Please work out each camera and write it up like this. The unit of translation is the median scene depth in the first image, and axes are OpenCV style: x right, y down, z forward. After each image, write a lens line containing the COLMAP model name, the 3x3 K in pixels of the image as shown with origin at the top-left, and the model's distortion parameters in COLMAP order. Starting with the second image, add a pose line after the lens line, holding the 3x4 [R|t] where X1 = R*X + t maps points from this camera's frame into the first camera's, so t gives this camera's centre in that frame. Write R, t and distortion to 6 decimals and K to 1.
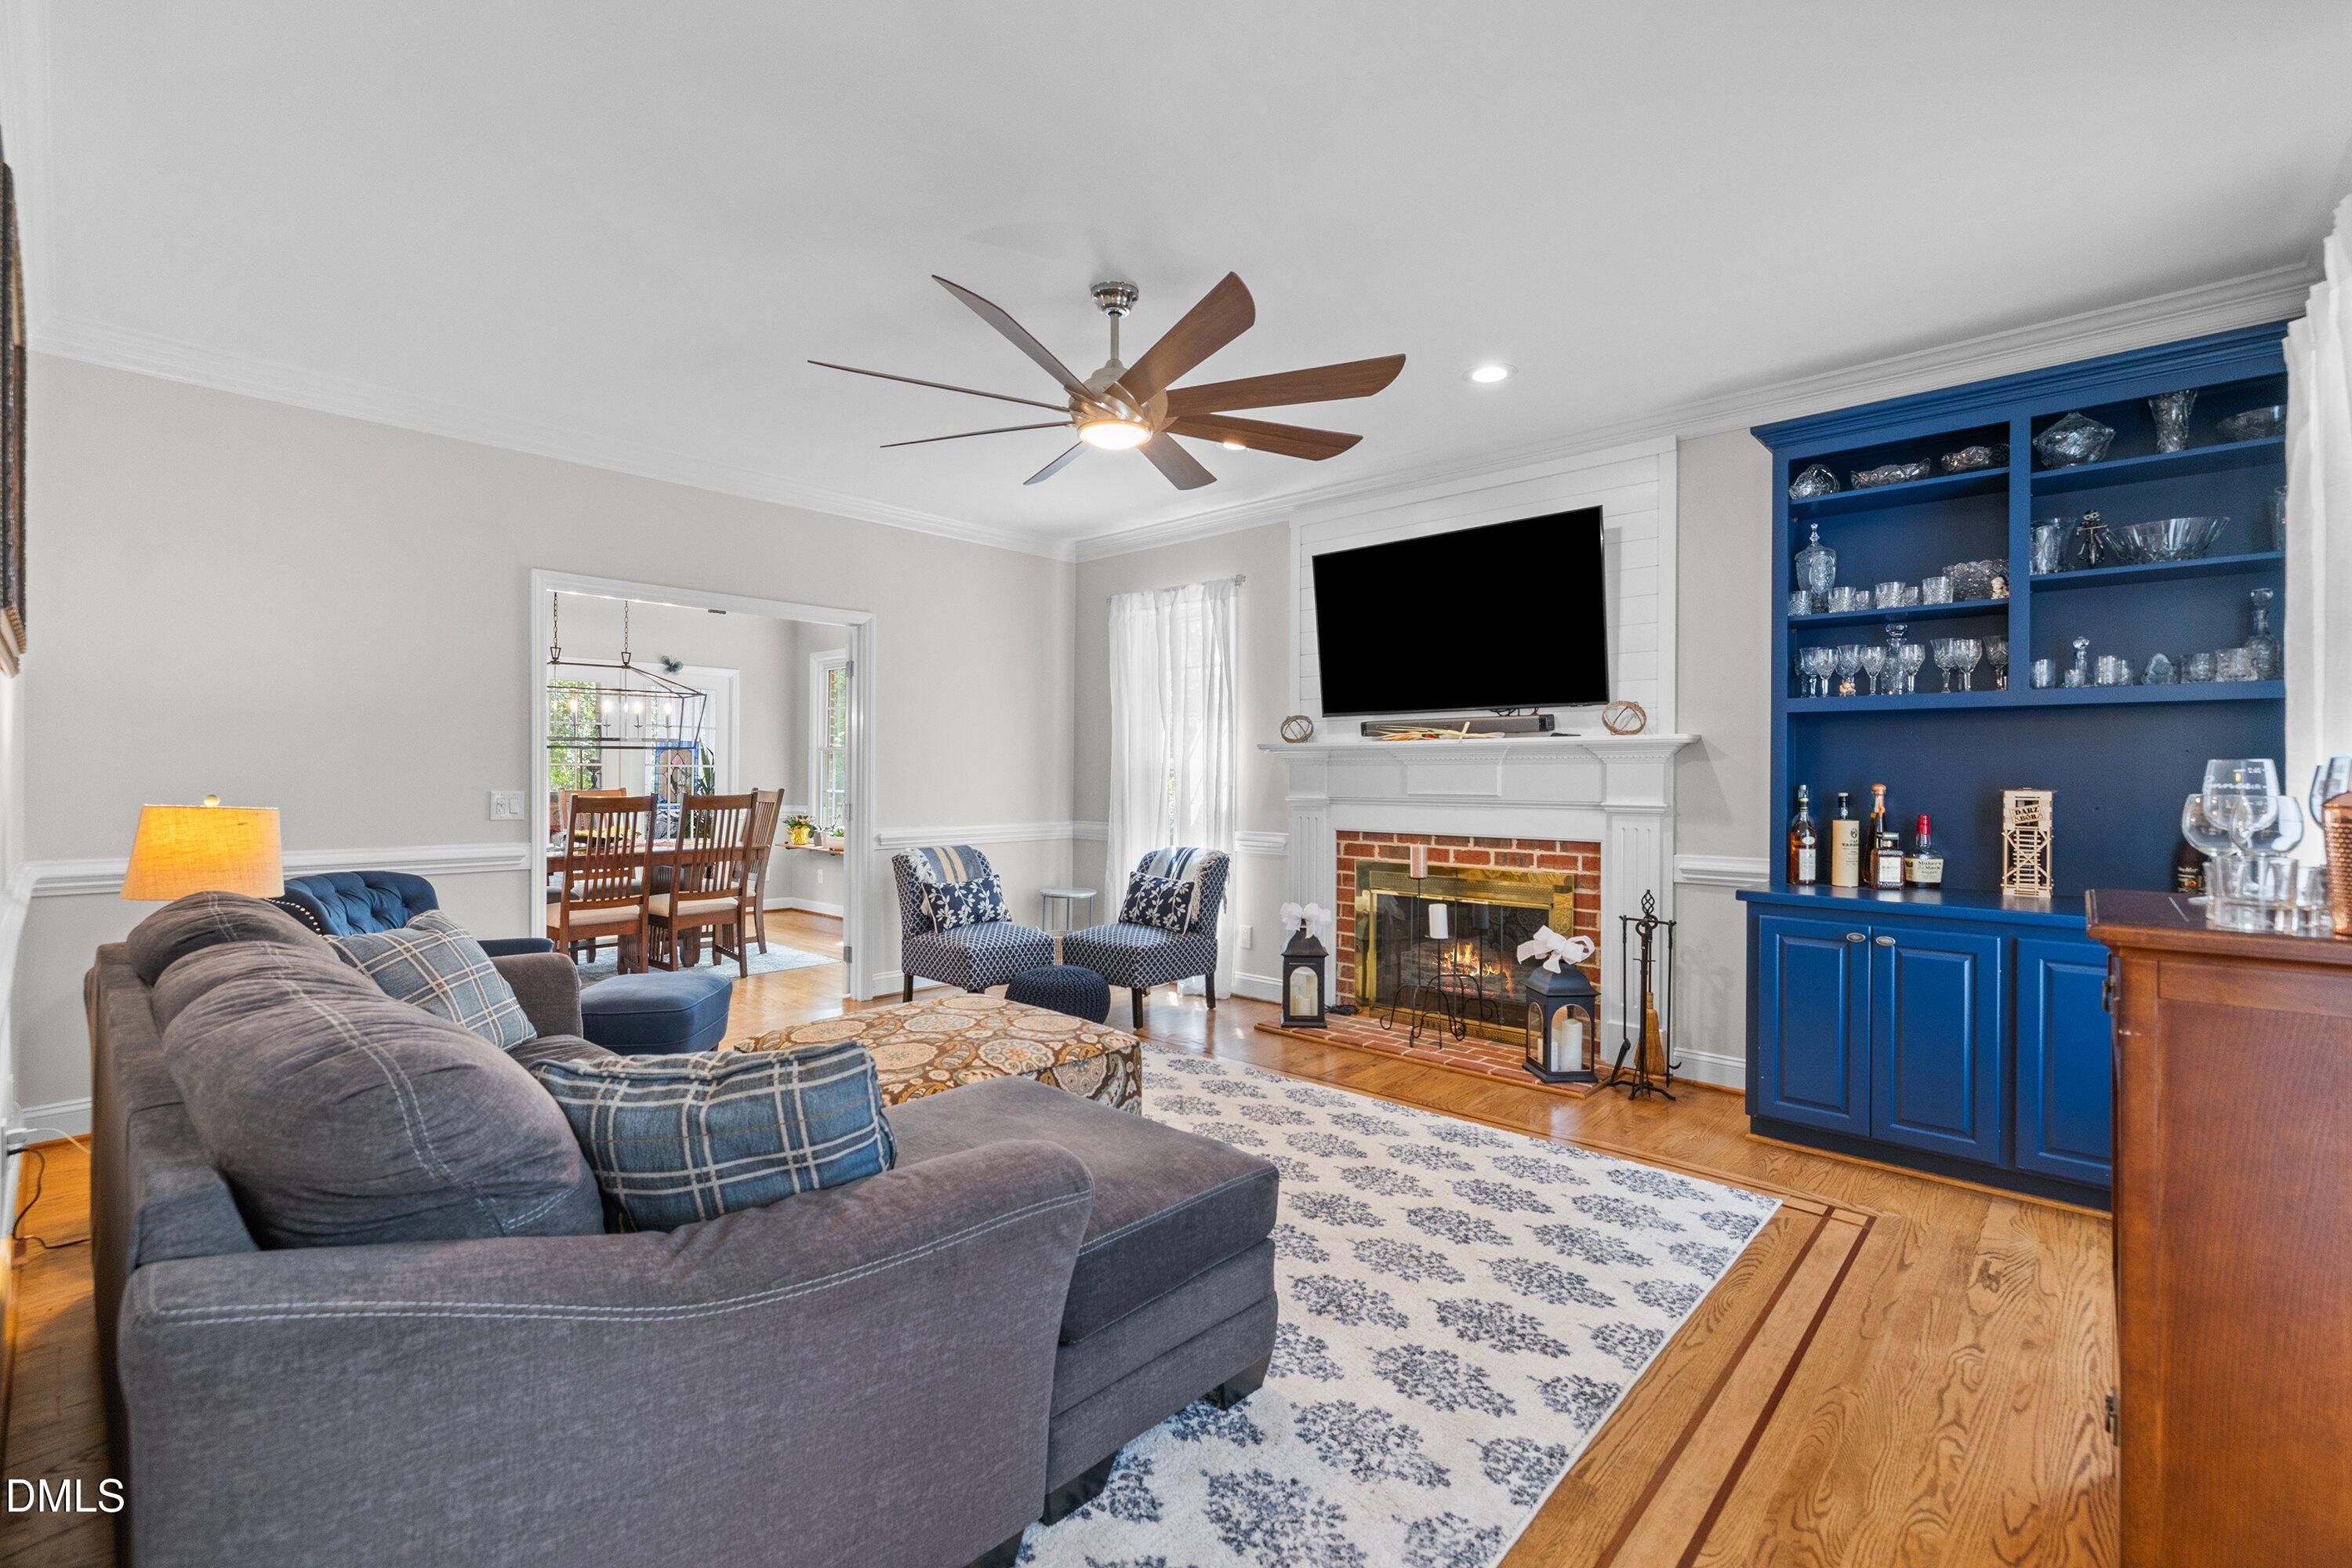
lens RADIAL K [[1021.1, 0, 1173.3], [0, 1021.1, 778.4], [0, 0, 1]] dist [-0.000832, 0.001300]
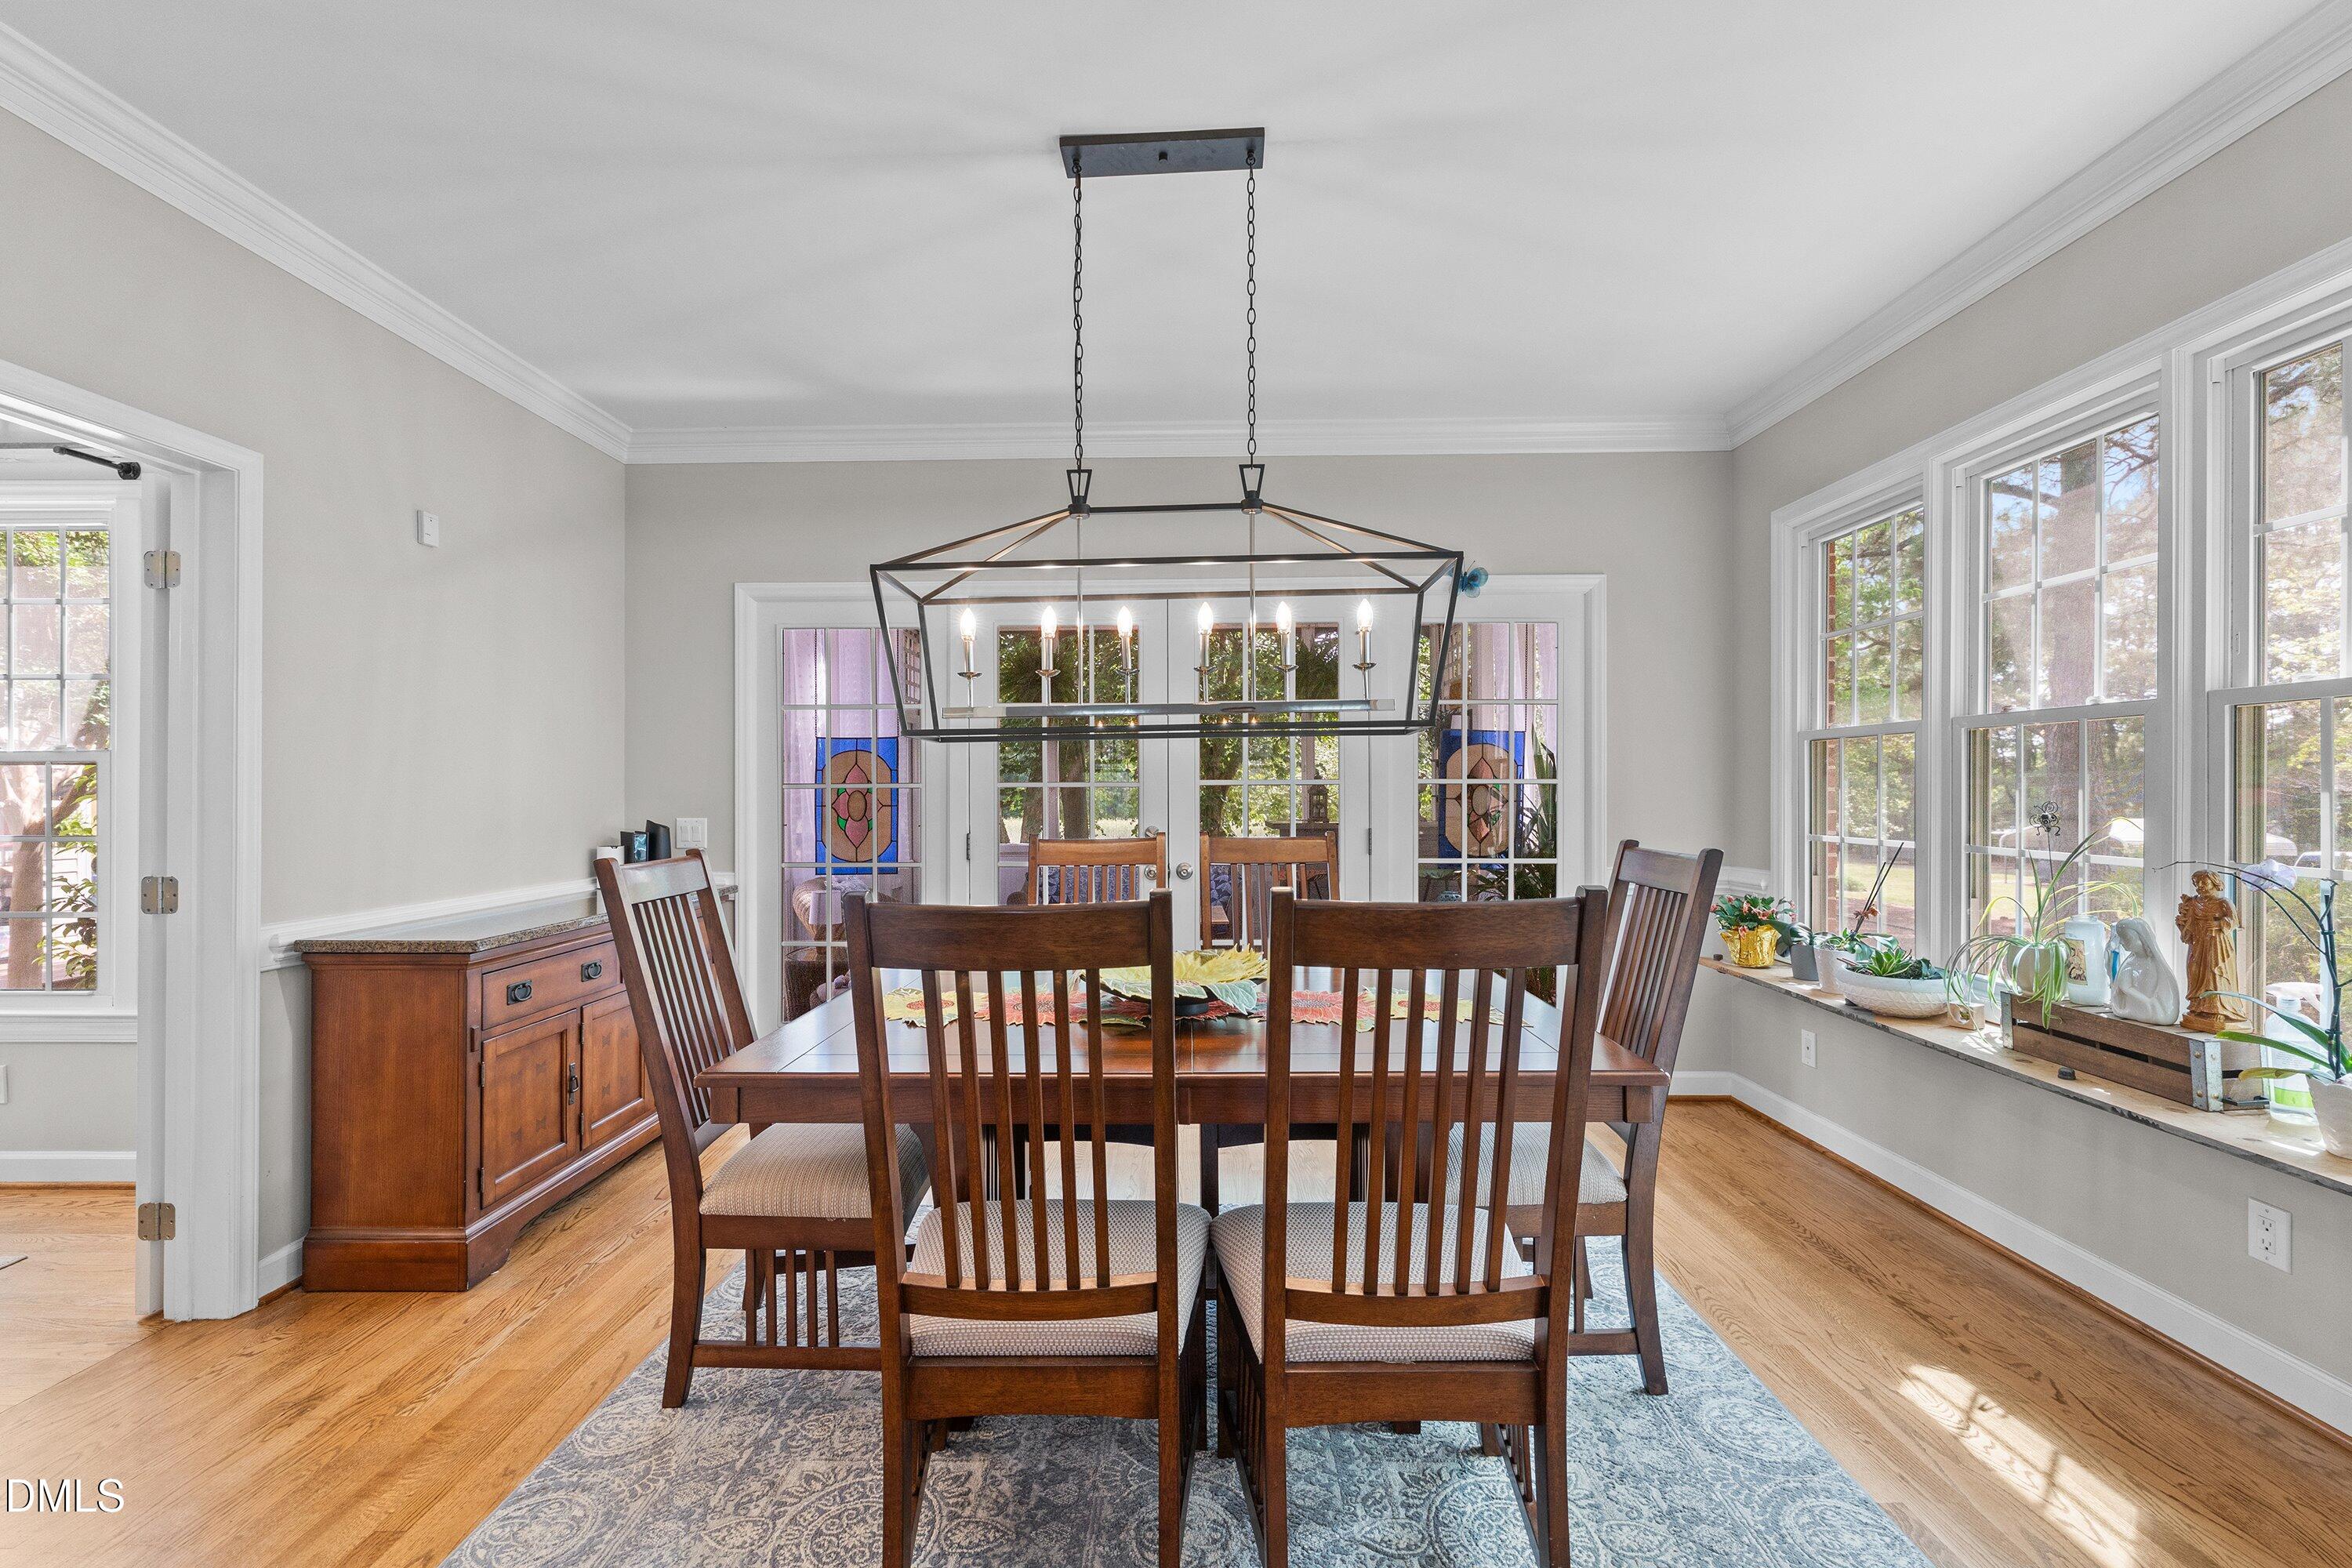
lens RADIAL K [[1021.1, 0, 1168.9], [0, 1021.1, 787.3], [0, 0, 1]] dist [-0.000832, 0.001300]
pose [[0.667049, -0.010863, -0.744935, -0.371055], [0.004956, 0.999936, -0.010143, -0.008249], [0.744997, 0.003074, 0.667060, 0.947268]]
